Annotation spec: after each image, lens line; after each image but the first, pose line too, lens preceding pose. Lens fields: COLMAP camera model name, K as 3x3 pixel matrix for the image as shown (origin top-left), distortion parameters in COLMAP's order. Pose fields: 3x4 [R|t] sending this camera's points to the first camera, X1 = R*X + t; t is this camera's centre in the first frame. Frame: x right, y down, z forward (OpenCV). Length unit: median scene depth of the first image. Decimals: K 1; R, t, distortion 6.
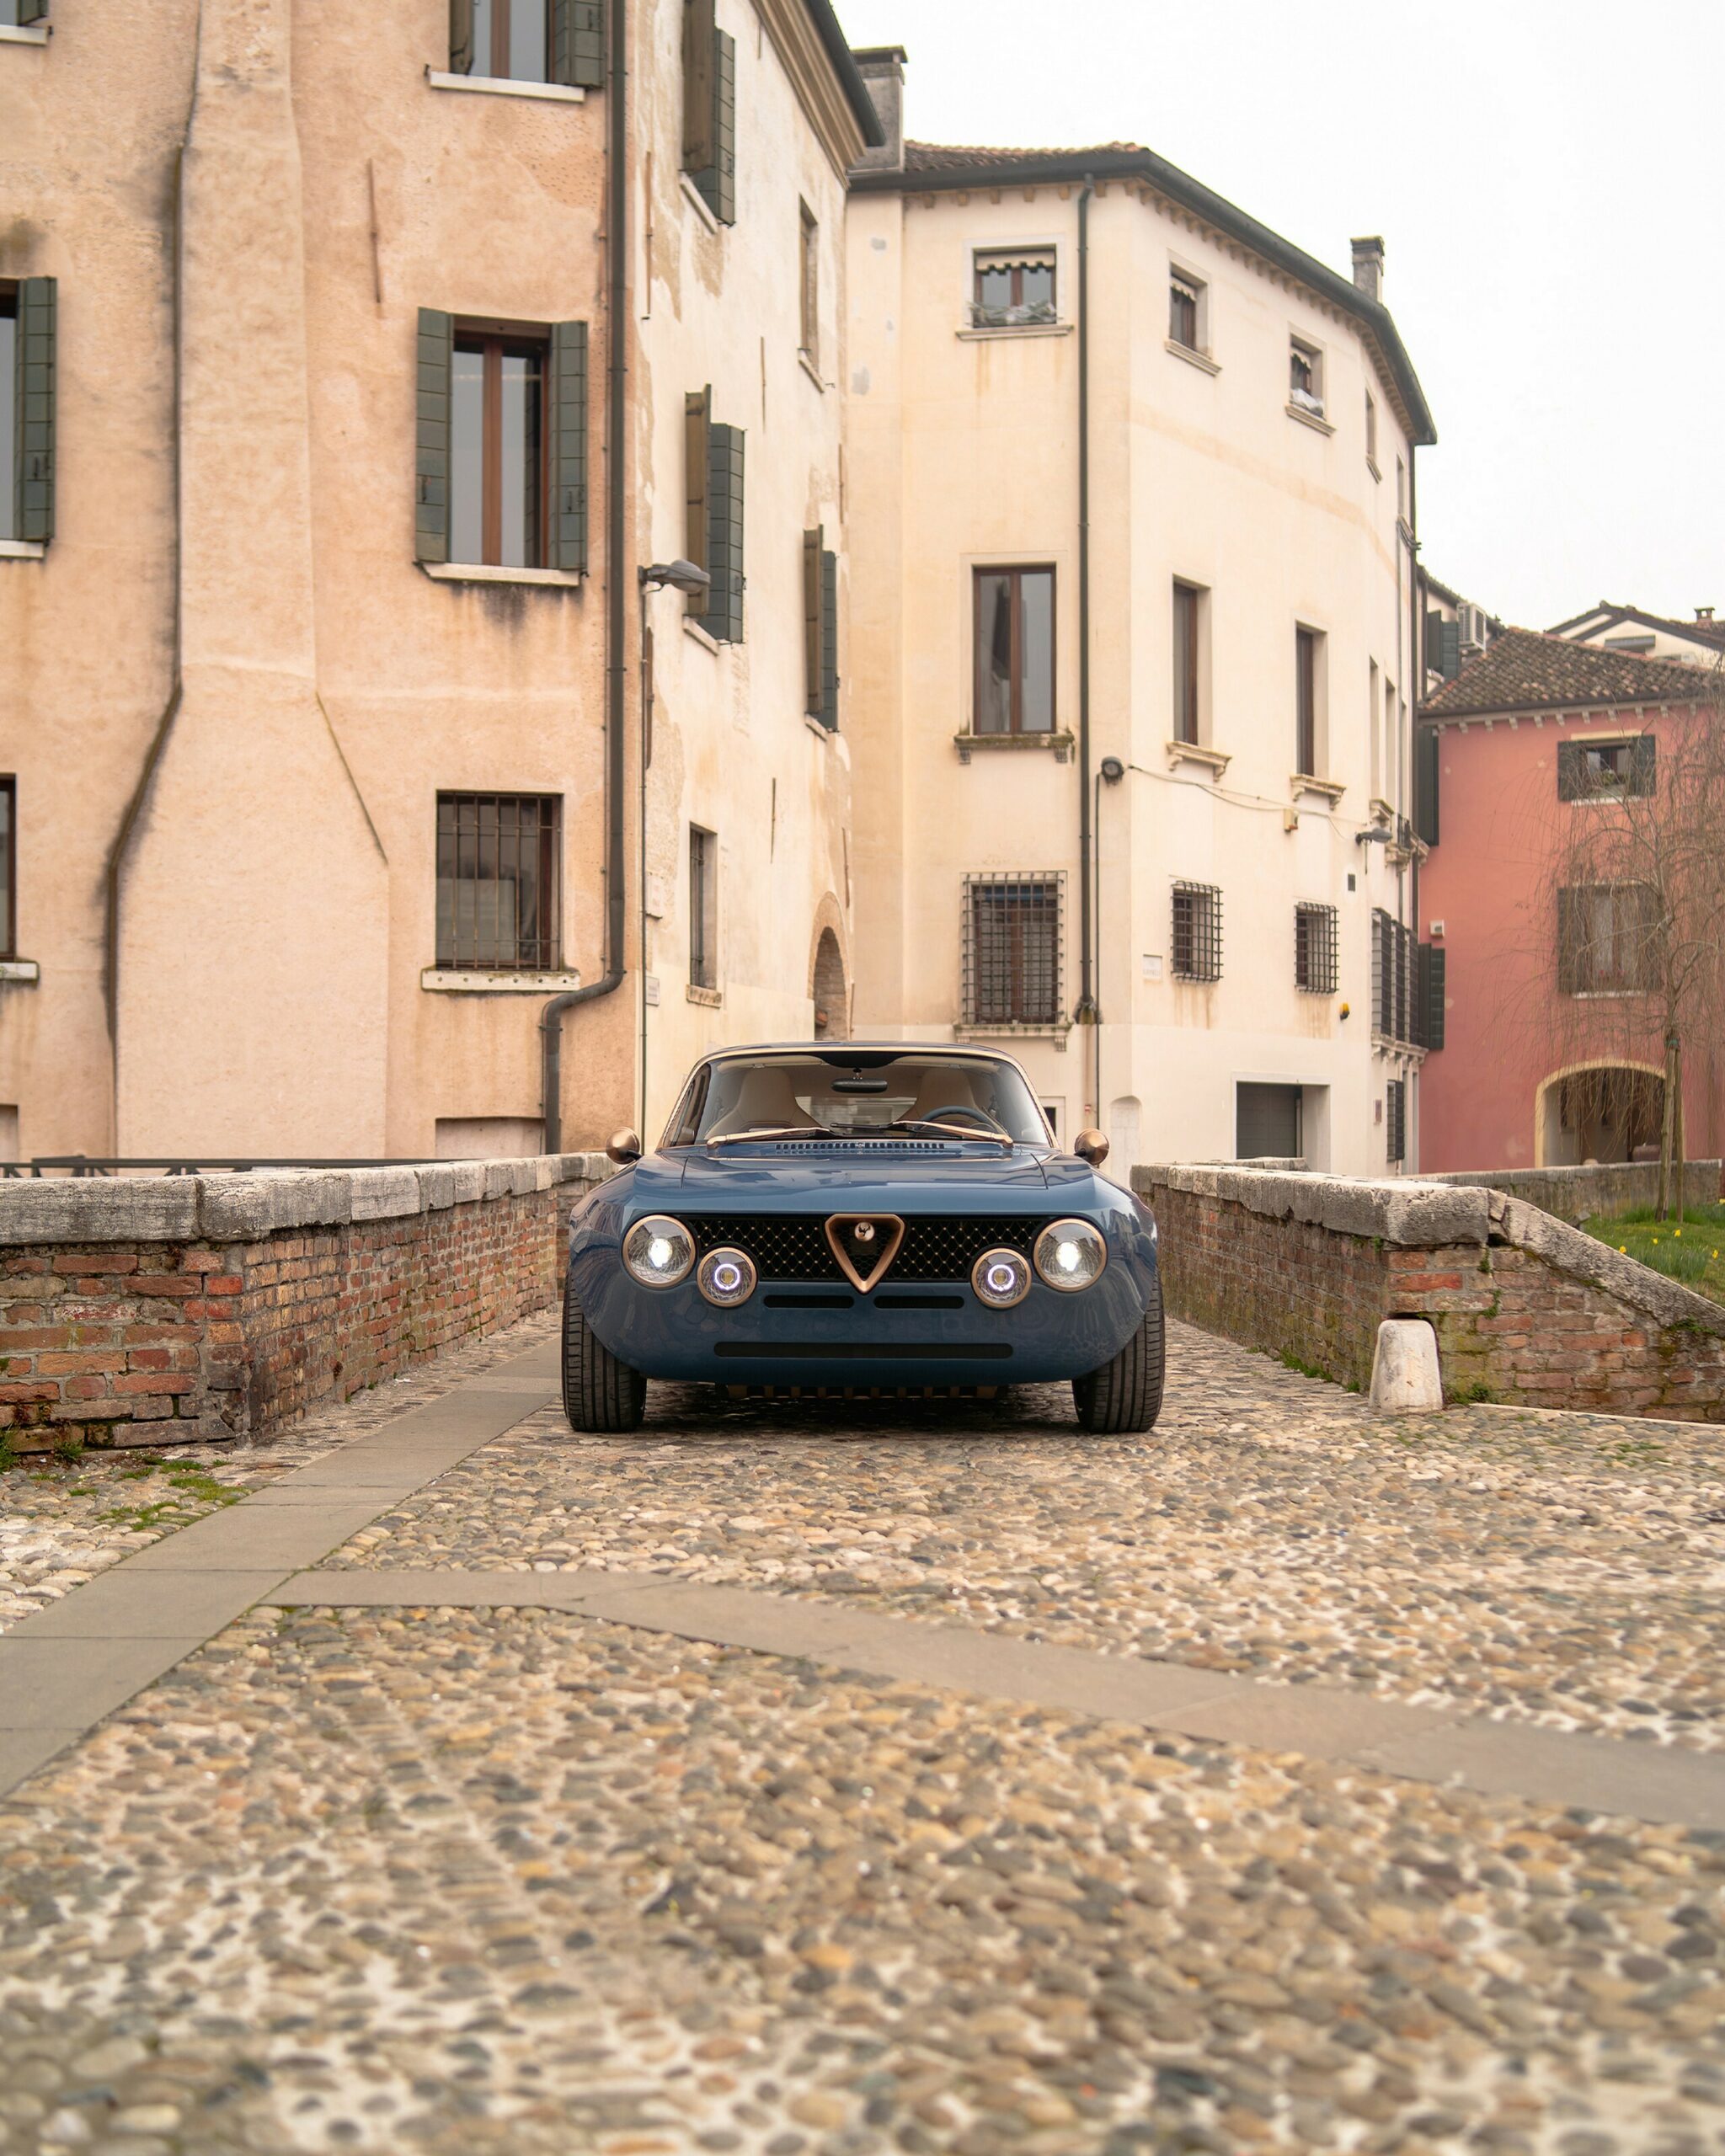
lens RADIAL K [[2591.5, 0, 740.9], [0, 2591.5, 1173.2], [0, 0, 1]] dist [-0.079723, 0.024975]
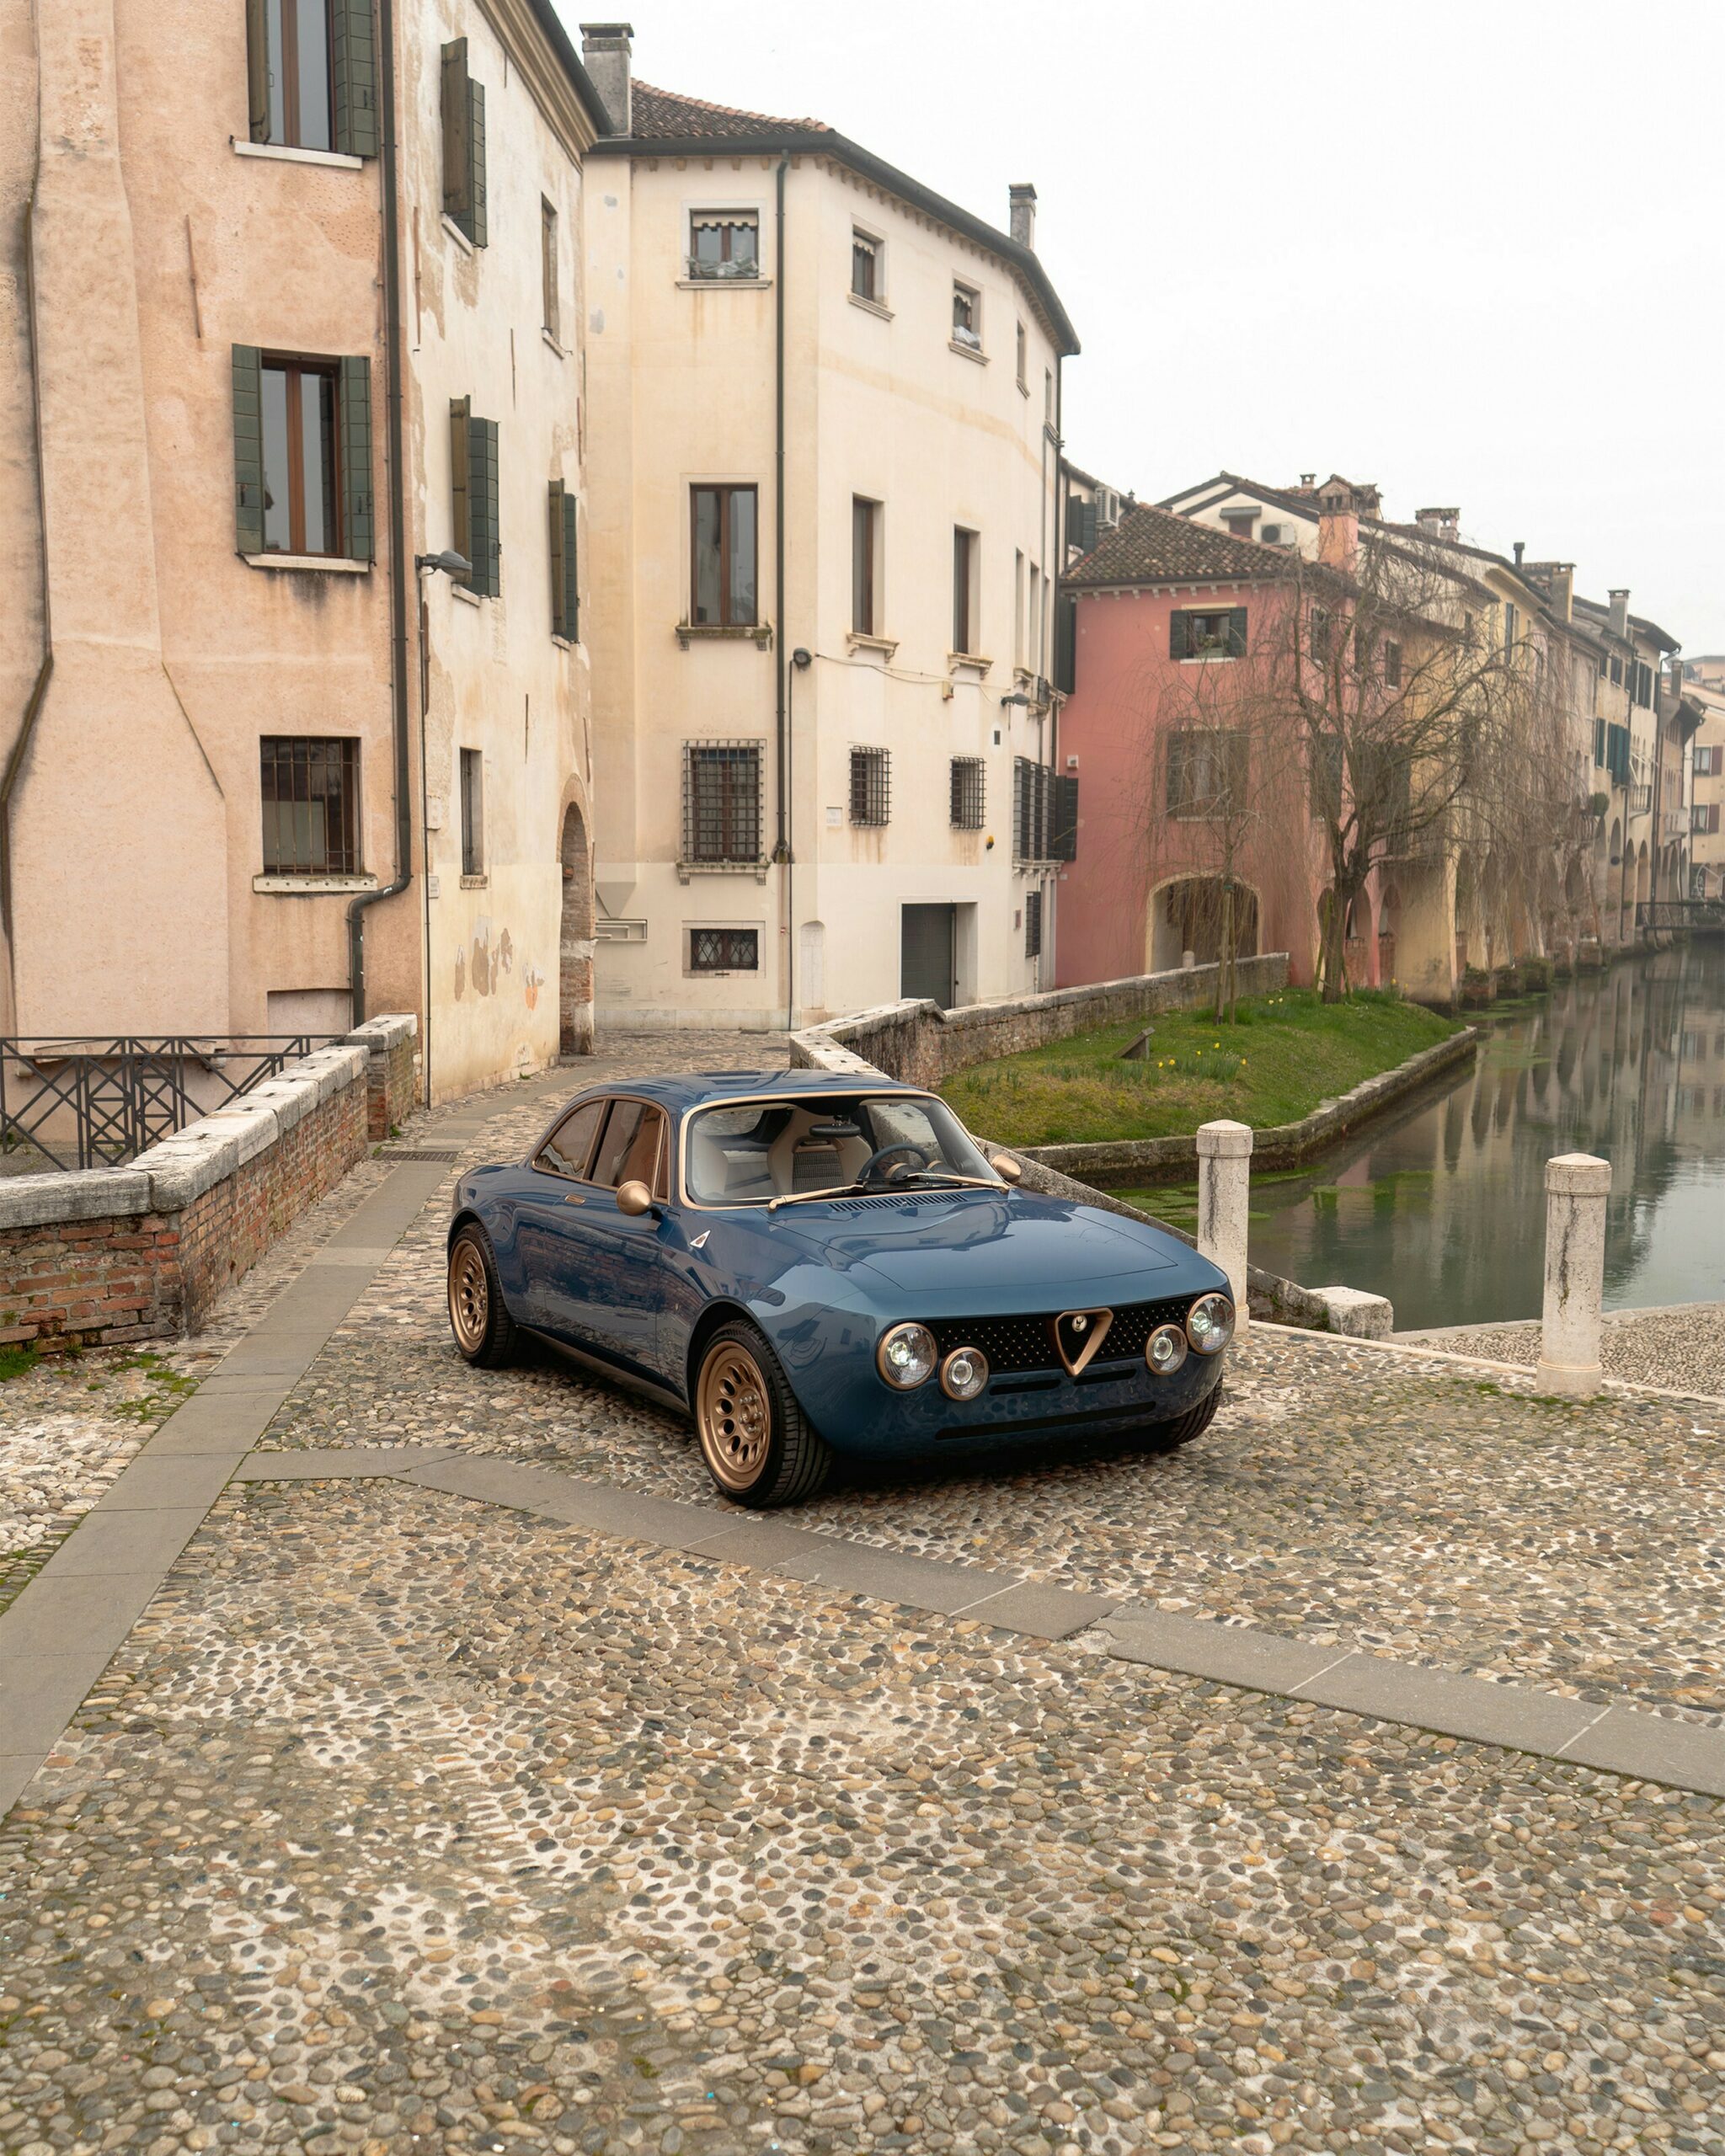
lens RADIAL K [[2296.6, 0, 845.6], [0, 2296.6, 1150.2], [0, 0, 1]] dist [0.006172, -0.000810]
pose [[0.989799, -0.015553, 0.141617, 0.005661], [-0.000874, 0.993342, 0.115202, -0.074644], [-0.142465, -0.114150, 0.983195, -0.190095]]
